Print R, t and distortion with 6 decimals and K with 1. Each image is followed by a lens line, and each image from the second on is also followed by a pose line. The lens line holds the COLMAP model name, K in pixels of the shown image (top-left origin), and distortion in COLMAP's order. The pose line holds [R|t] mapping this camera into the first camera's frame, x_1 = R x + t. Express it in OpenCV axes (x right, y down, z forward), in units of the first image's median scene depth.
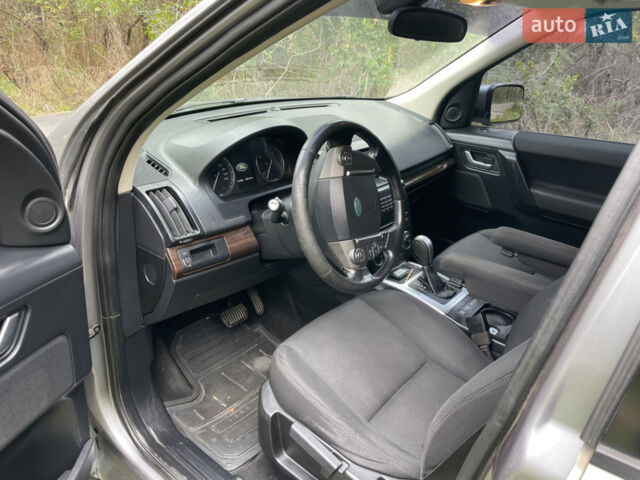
lens RADIAL K [[495.3, 0, 320.0], [0, 495.3, 240.0], [0, 0, 1]] dist [0.104142, -0.141813]
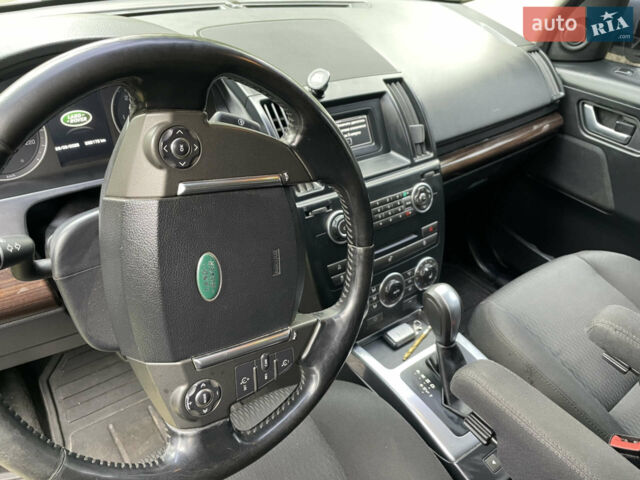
lens RADIAL K [[495.3, 0, 320.0], [0, 495.3, 240.0], [0, 0, 1]] dist [0.104142, -0.141813]
pose [[0.972535, 0.144527, -0.182449, 0.125258], [-0.112802, 0.978318, 0.173692, -0.094809], [0.203596, -0.148341, 0.967752, 0.363079]]
